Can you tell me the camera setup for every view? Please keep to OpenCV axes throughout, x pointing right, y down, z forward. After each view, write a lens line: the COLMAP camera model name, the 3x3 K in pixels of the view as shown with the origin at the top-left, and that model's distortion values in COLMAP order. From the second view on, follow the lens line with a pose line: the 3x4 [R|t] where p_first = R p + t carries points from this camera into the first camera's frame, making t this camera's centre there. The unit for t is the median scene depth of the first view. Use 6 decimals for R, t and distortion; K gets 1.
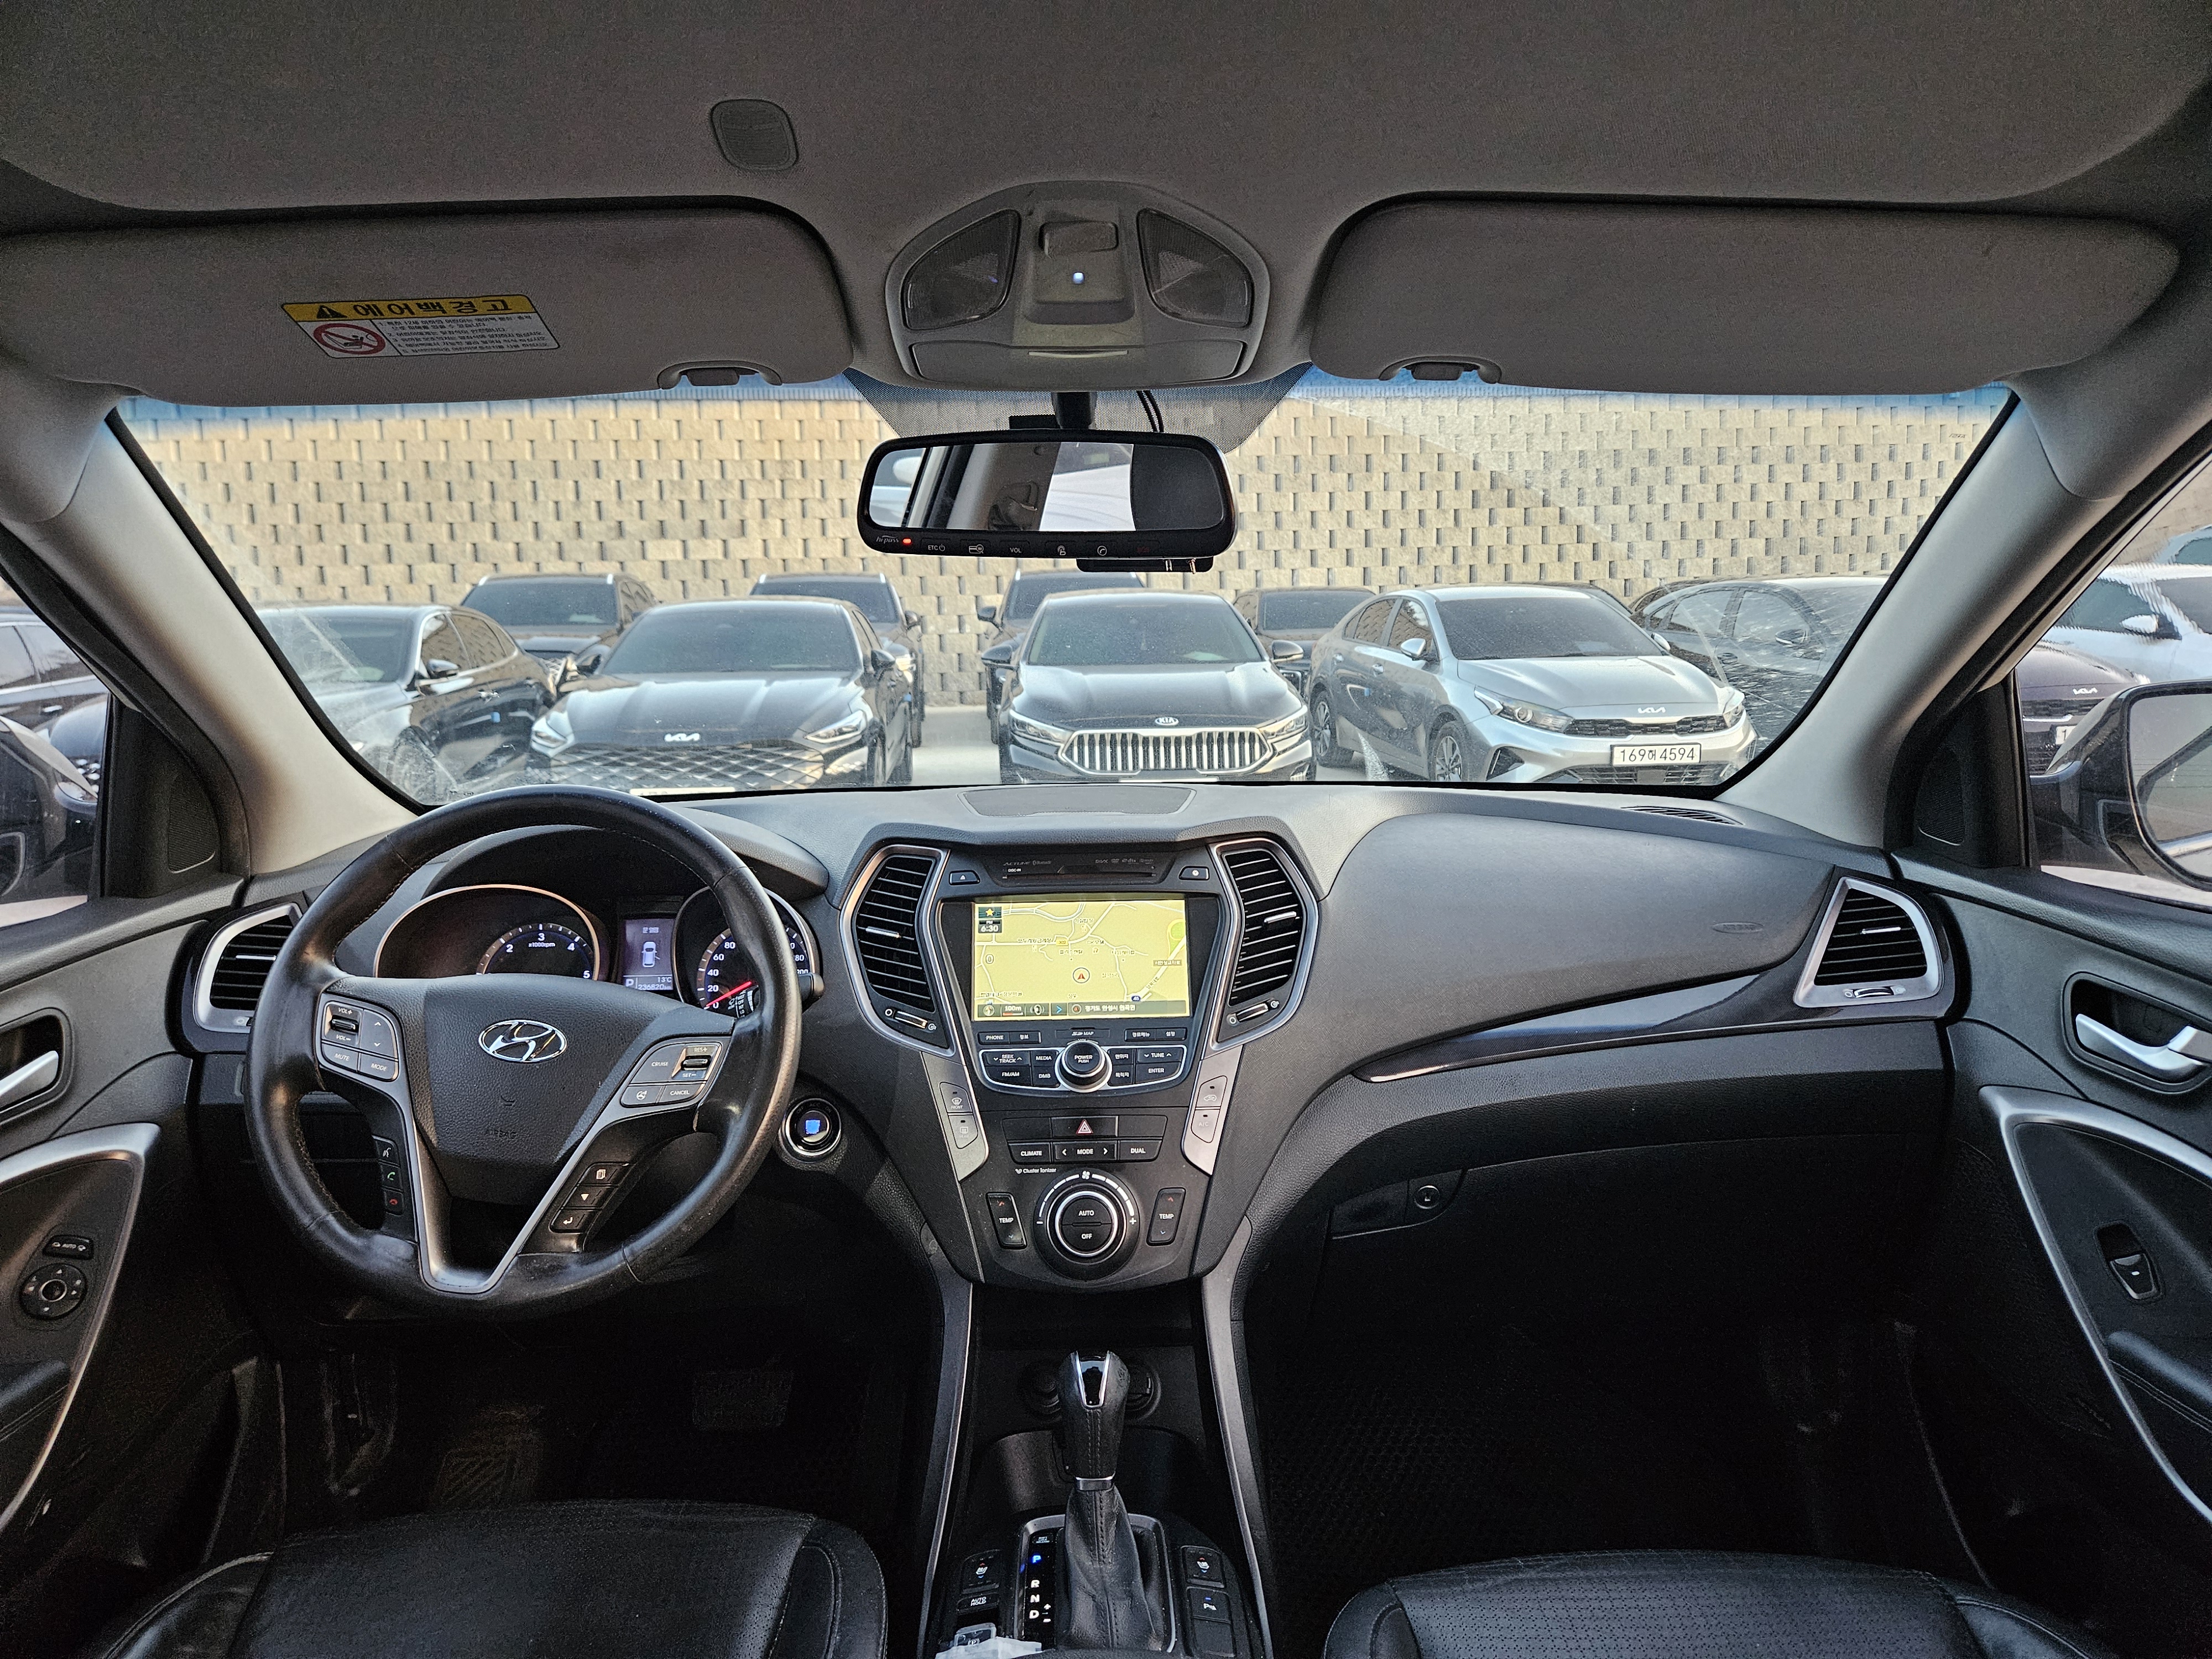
lens RADIAL K [[1490.7, 0, 1093.2], [0, 1490.7, 826.6], [0, 0, 1]] dist [0.070737, -0.056735]
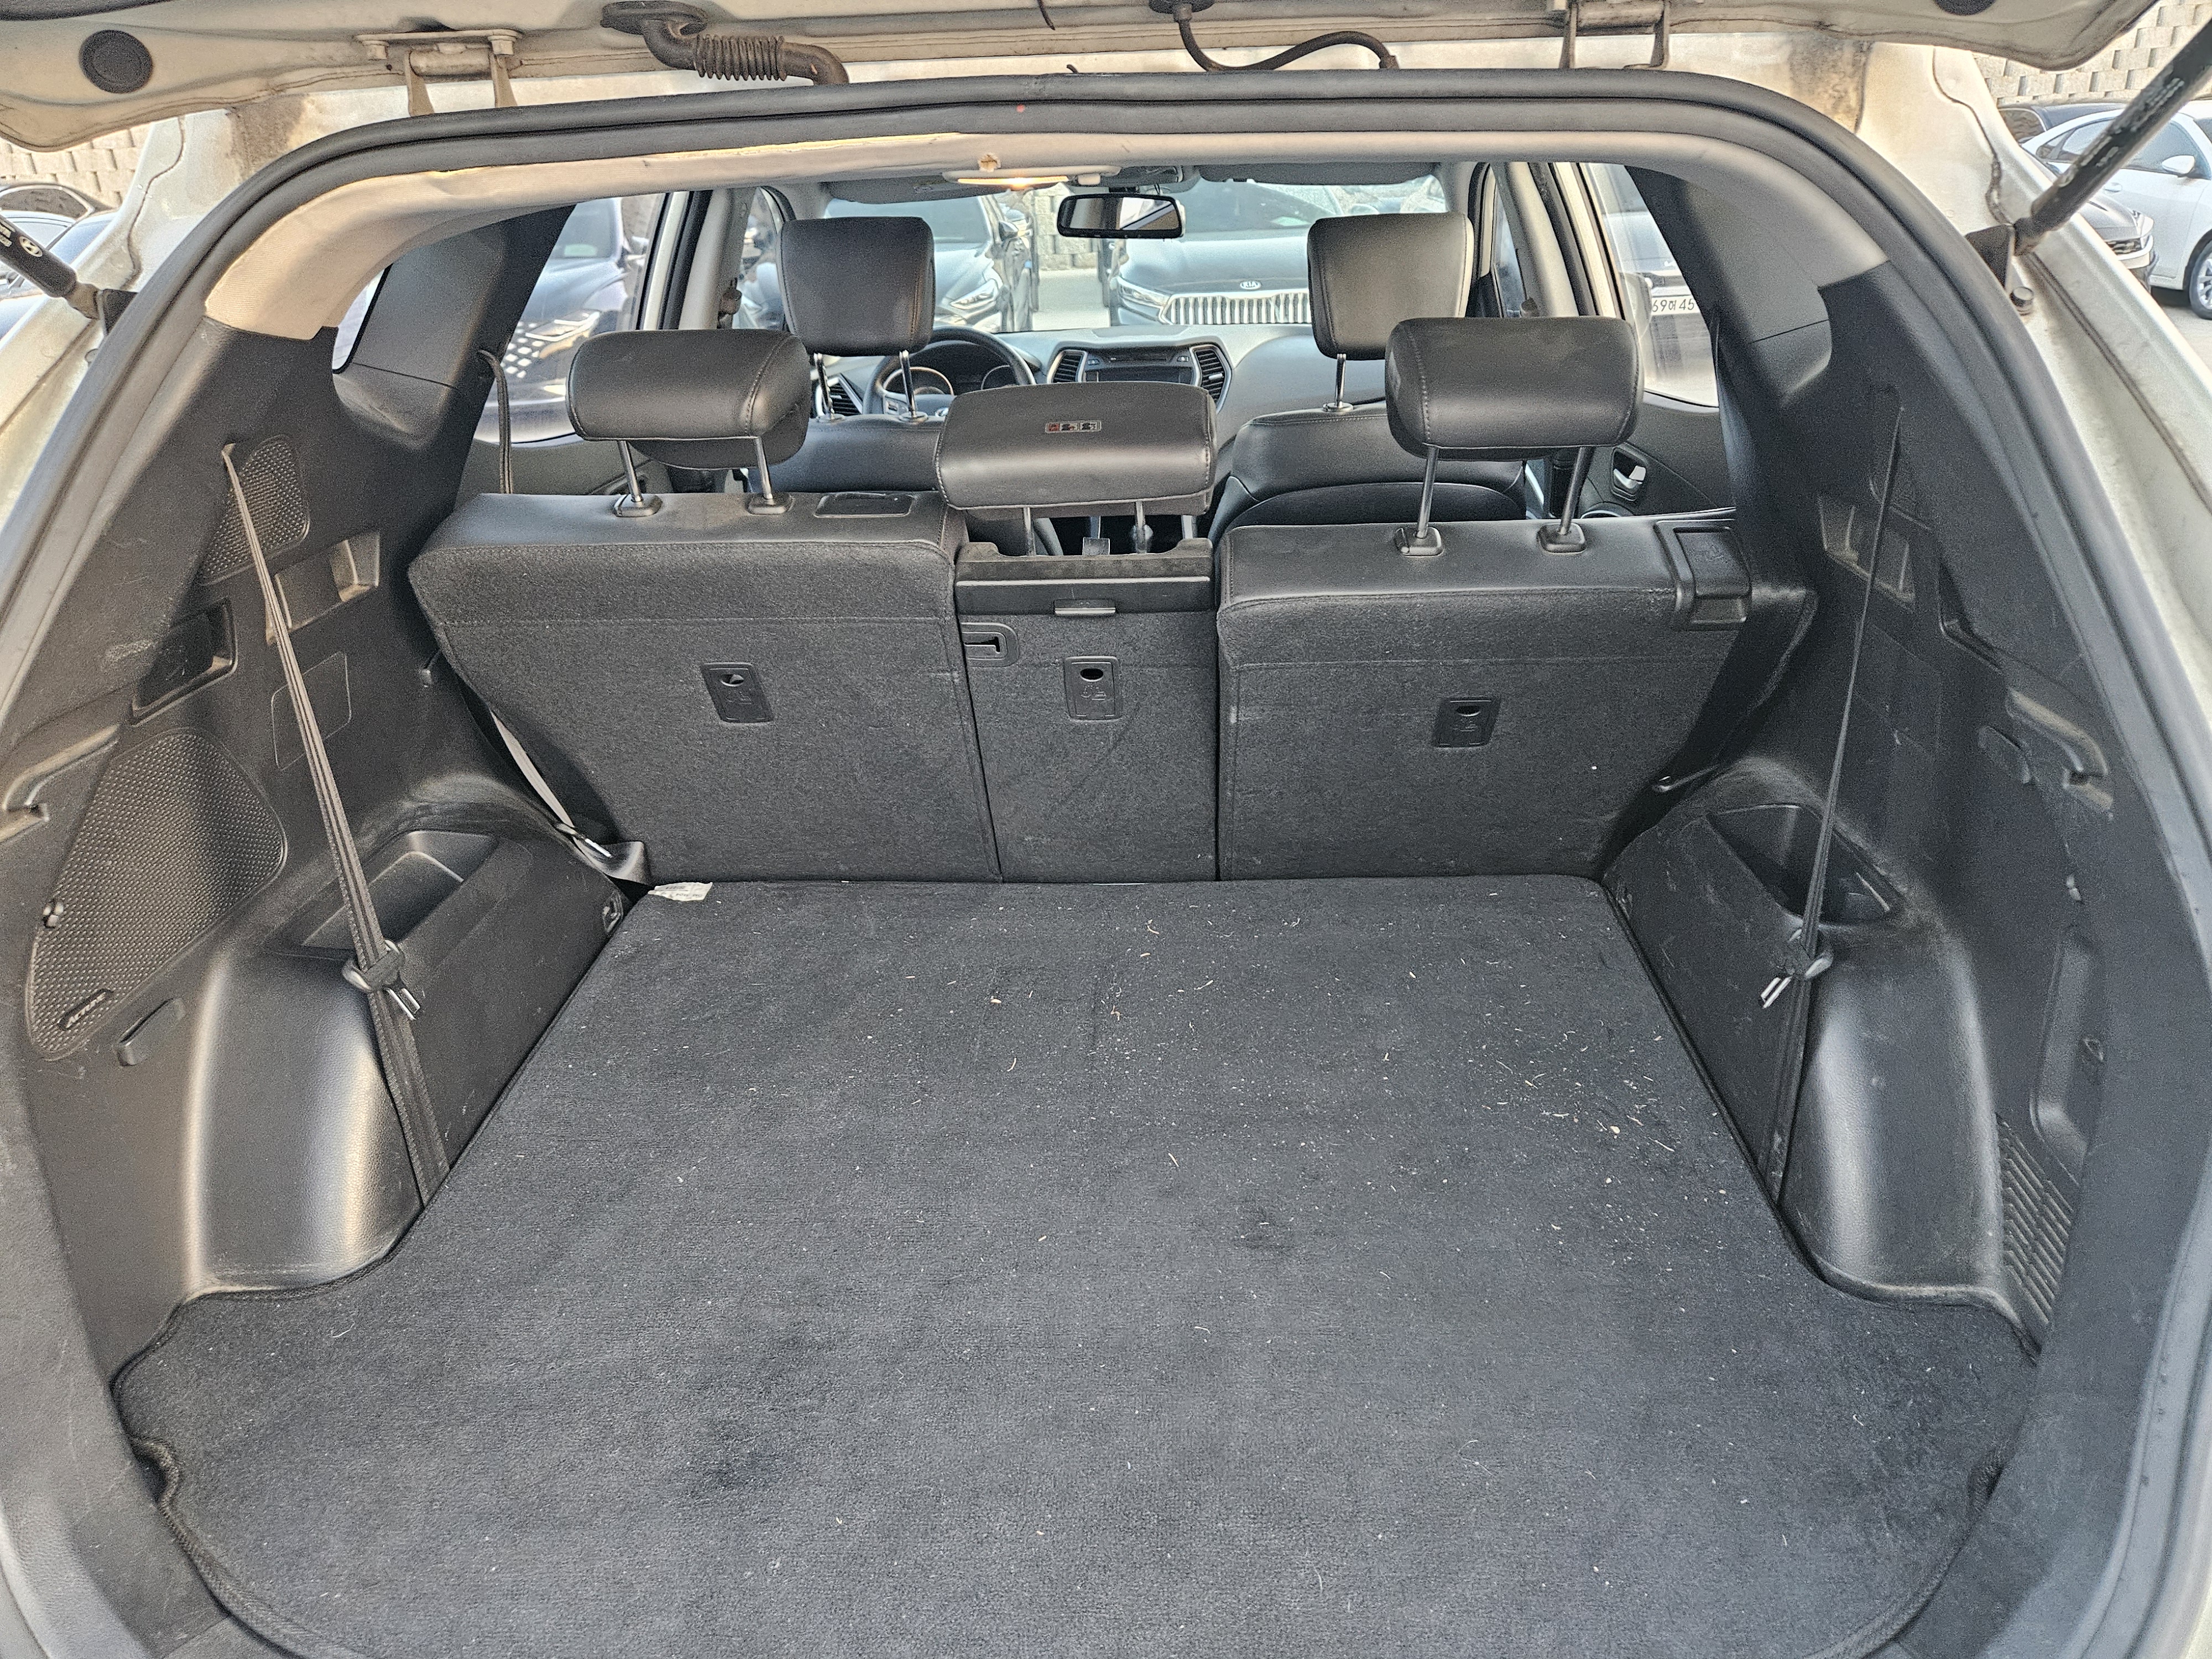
lens RADIAL K [[1563.2, 0, 1104.3], [0, 1563.2, 851.4], [0, 0, 1]] dist [0.016322, -0.032938]
pose [[0.997646, 0.008992, -0.067977, 0.123372], [0.010083, 0.961349, 0.275147, 0.101864], [0.067824, -0.275185, 0.958996, -1.821243]]
